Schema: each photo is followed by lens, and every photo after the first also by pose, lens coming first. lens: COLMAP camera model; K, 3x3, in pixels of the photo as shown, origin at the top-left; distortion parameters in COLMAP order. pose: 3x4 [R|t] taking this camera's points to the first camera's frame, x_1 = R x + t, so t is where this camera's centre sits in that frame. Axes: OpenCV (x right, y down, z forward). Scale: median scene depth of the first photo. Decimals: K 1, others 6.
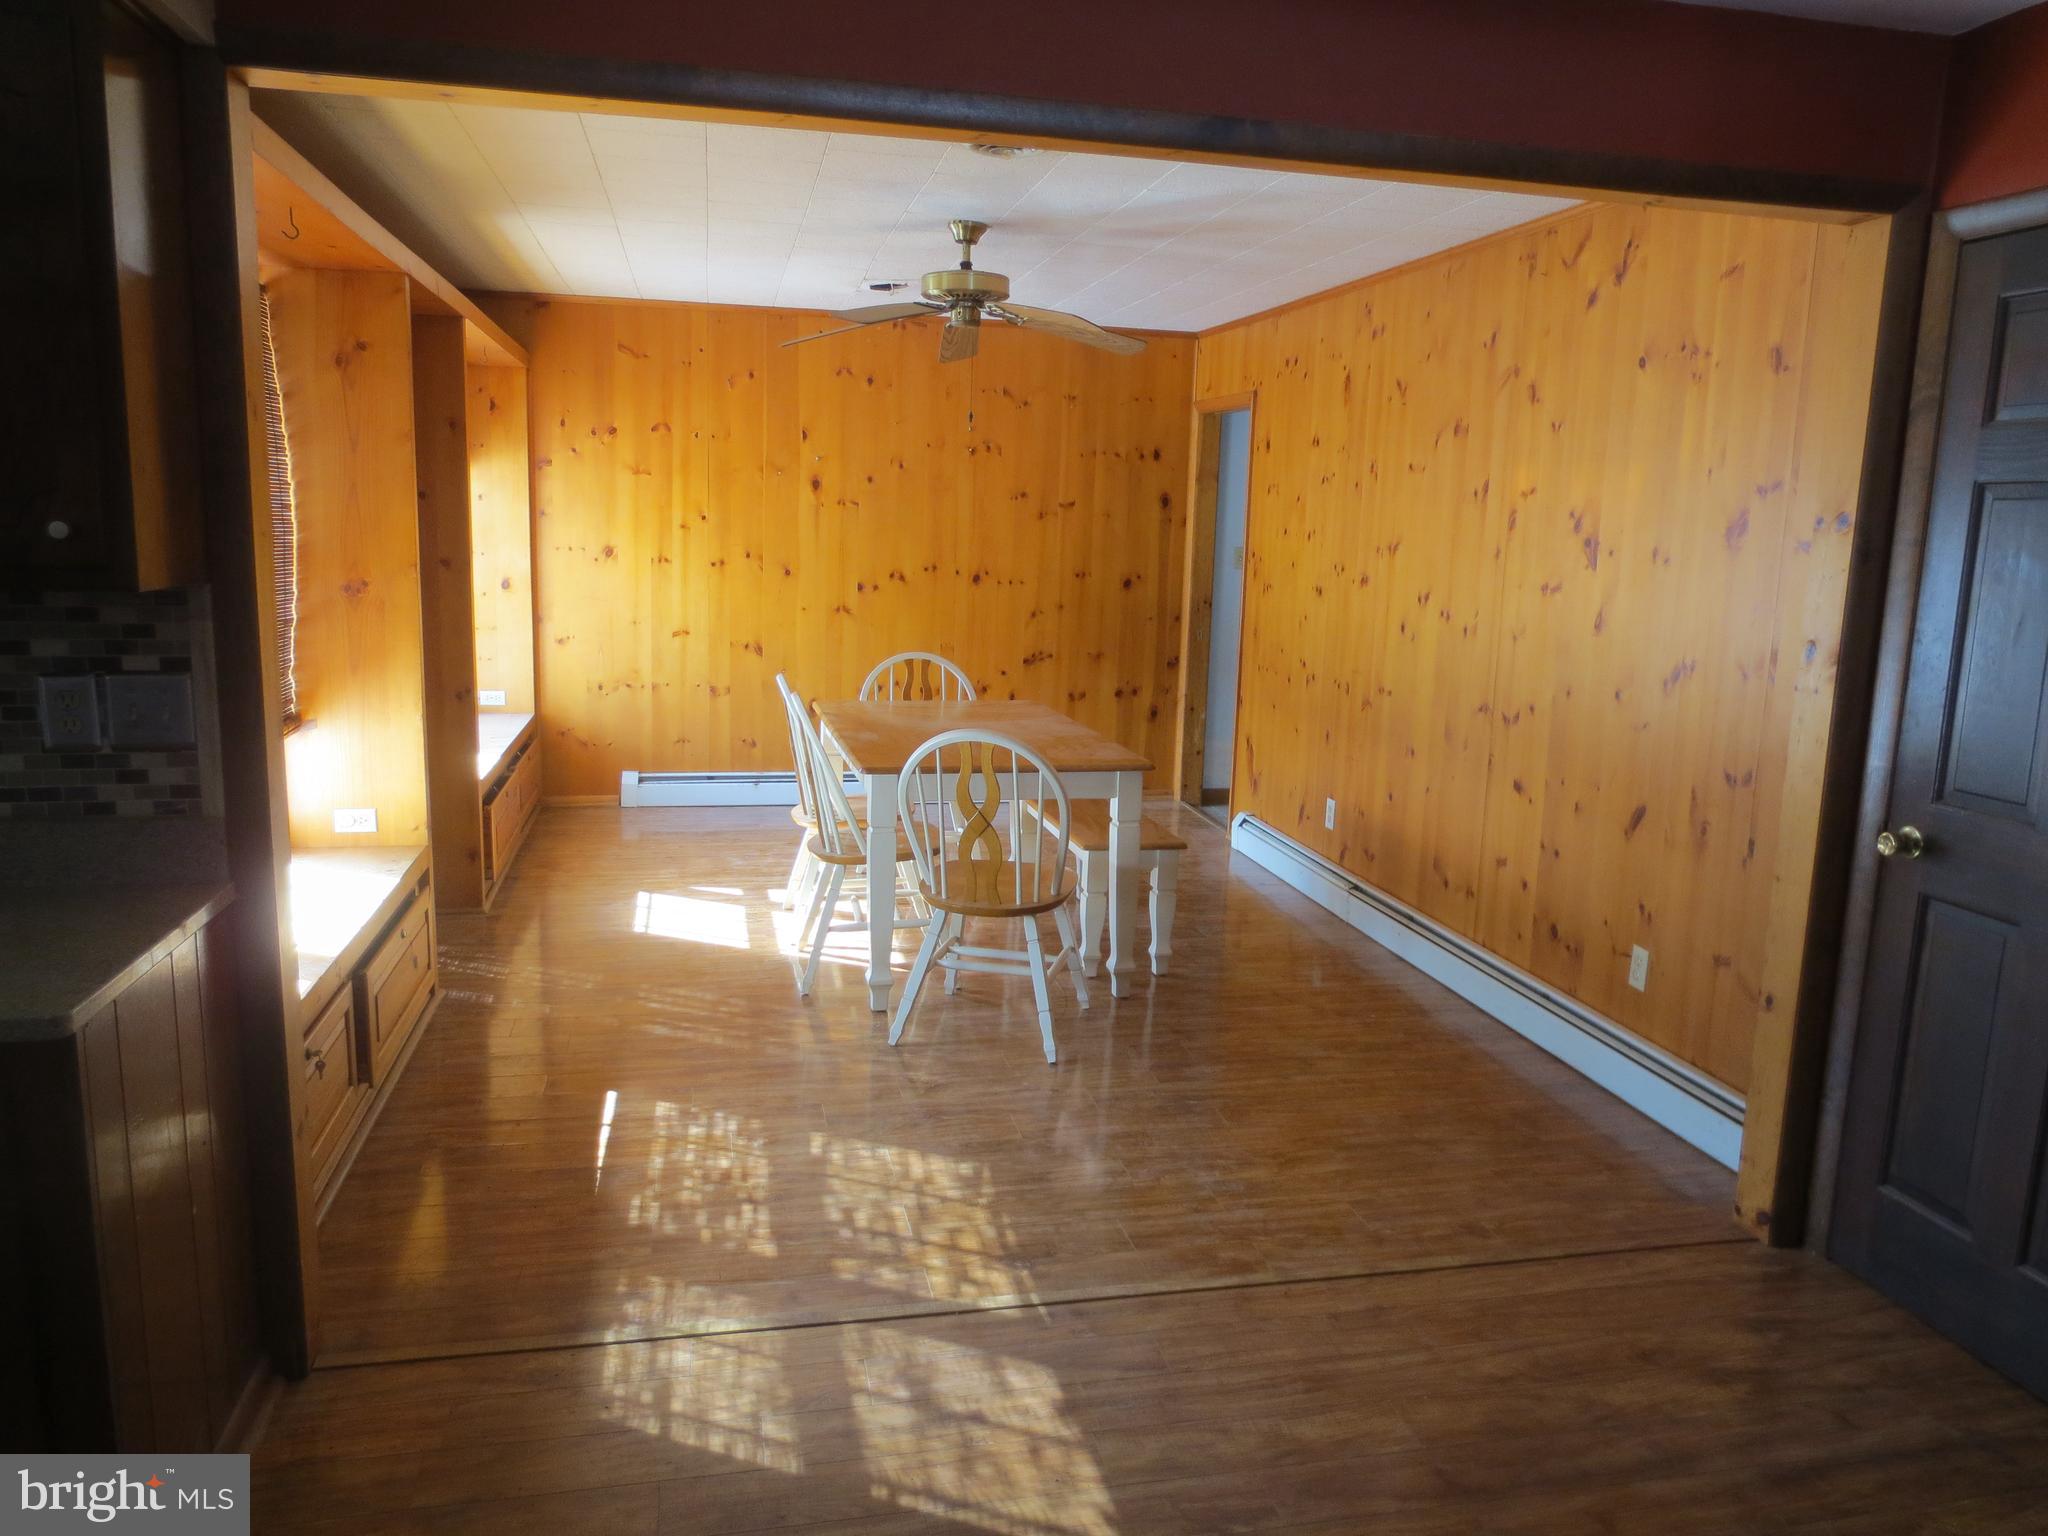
lens RADIAL K [[1473.6, 0, 1022.5], [0, 1473.6, 772.2], [0, 0, 1]] dist [-0.026342, 0.016049]
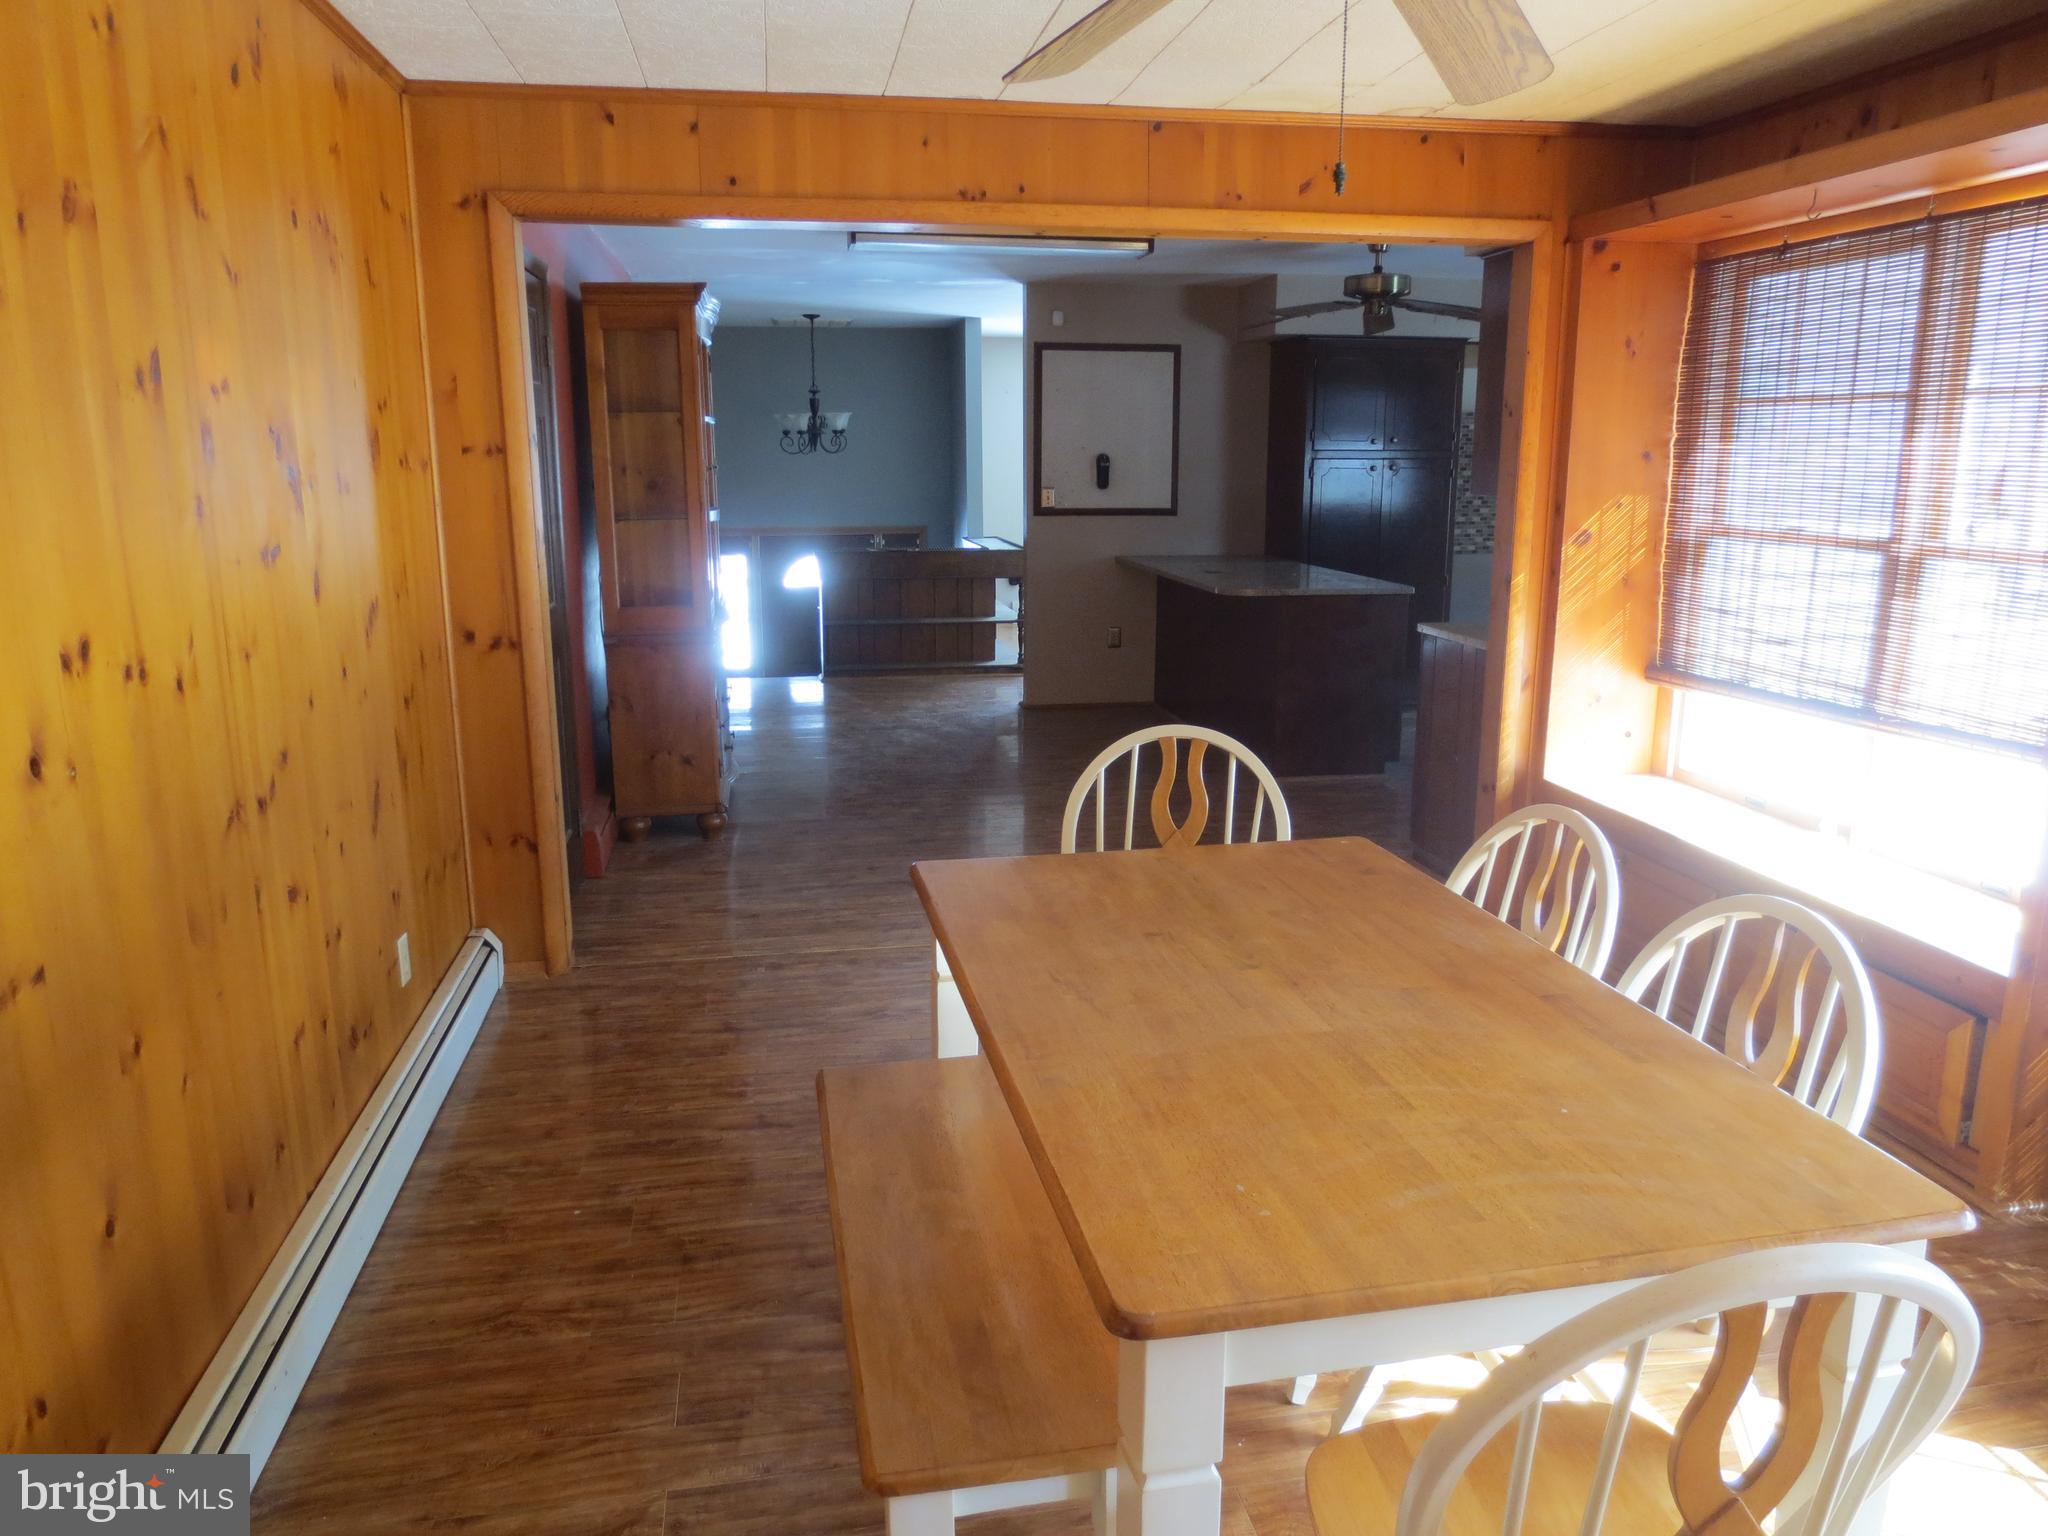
lens RADIAL K [[1473.6, 0, 1022.4], [0, 1473.6, 749.7], [0, 0, 1]] dist [-0.026342, 0.016049]
pose [[-0.998833, -0.037180, 0.030821, 0.034332], [-0.023465, 0.931436, 0.363148, -0.319065], [-0.042210, 0.362001, -0.931222, 1.825634]]
